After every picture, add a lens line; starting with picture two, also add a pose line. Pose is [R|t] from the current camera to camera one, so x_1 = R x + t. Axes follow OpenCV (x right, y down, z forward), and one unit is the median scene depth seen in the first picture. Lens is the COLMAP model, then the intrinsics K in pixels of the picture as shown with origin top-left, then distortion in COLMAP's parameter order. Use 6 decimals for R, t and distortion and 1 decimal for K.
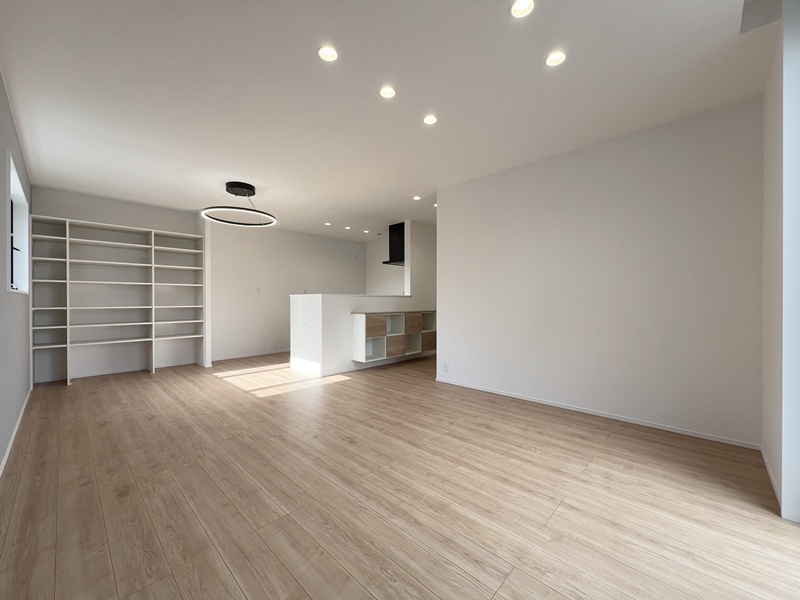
lens RADIAL K [[323.5, 0, 400.0], [0, 323.5, 300.0], [0, 0, 1]] dist [0.000897, -0.000632]
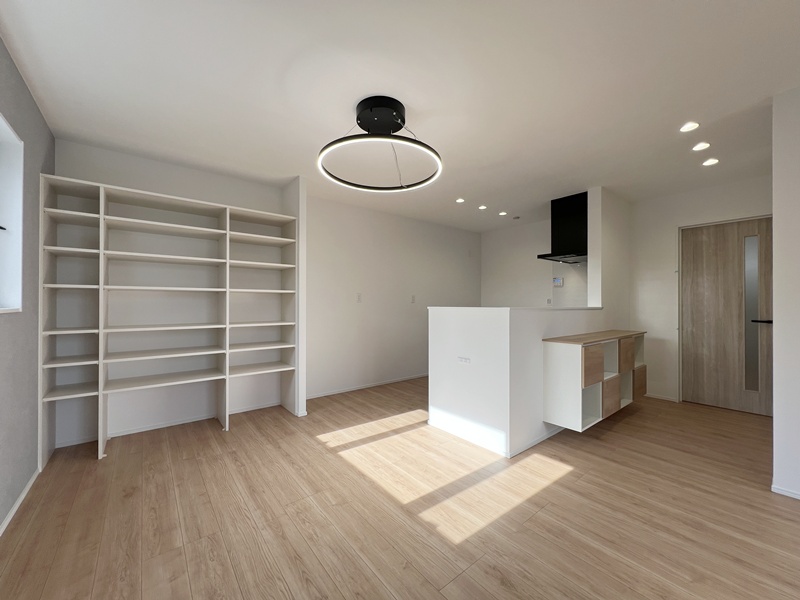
lens RADIAL K [[319.2, 0, 399.1], [0, 319.2, 300.6], [0, 0, 1]] dist [-0.000343, 0.000316]
pose [[0.991517, 0.003179, -0.129937, -0.520232], [-0.004062, 0.999970, -0.006536, -0.039637], [0.129912, 0.007008, 0.991501, 0.631419]]
